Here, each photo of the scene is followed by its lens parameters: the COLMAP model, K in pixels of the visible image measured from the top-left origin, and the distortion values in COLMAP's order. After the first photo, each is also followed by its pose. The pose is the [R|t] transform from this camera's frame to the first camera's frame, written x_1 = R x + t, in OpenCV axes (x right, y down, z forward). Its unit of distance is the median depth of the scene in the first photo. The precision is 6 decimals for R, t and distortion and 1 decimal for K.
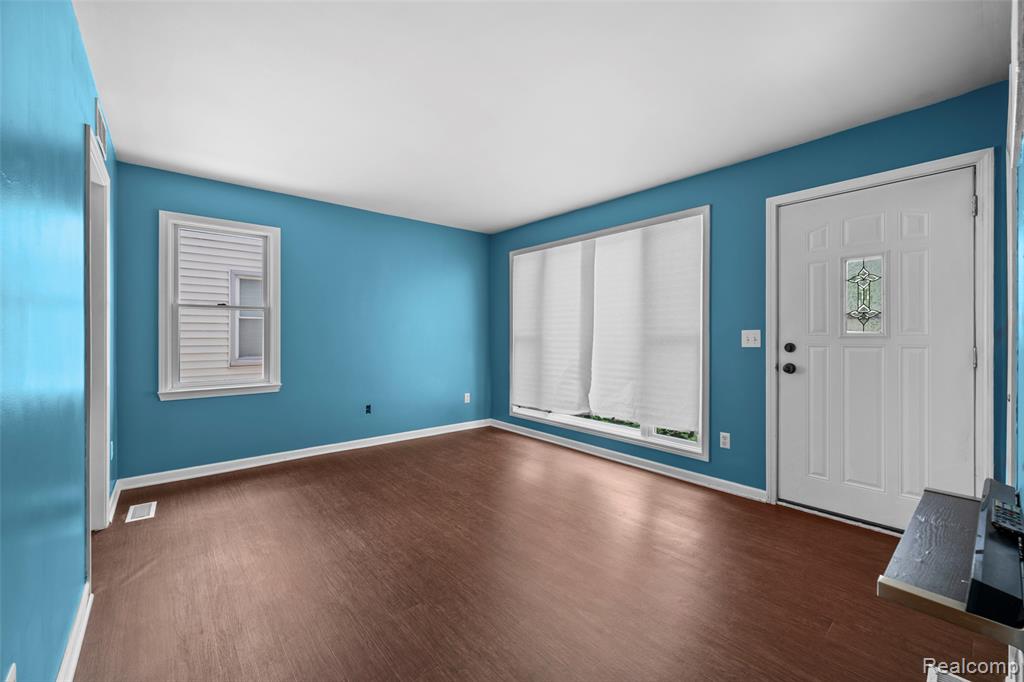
lens RADIAL K [[418.5, 0, 513.5], [0, 418.5, 338.6], [0, 0, 1]] dist [0.000893, 0.000851]
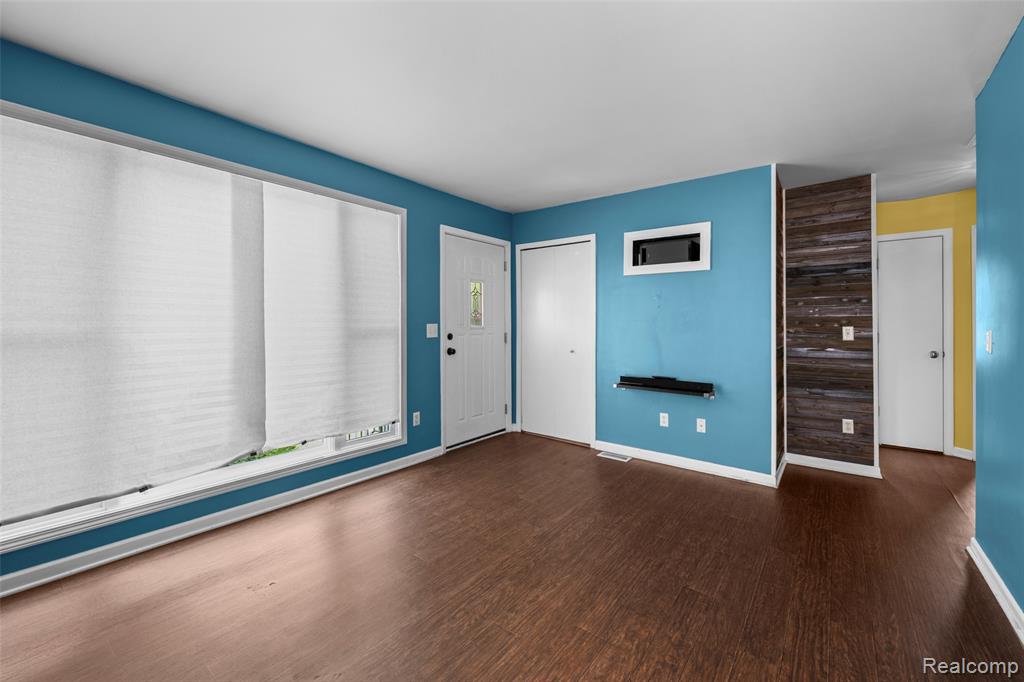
lens RADIAL K [[418.5, 0, 522.8], [0, 418.5, 319.3], [0, 0, 1]] dist [0.000893, 0.000851]
pose [[-0.220596, 0.006634, 0.975343, -0.587366], [0.000064, 0.999977, -0.006787, -0.020554], [-0.975365, -0.001435, -0.220592, 0.824621]]
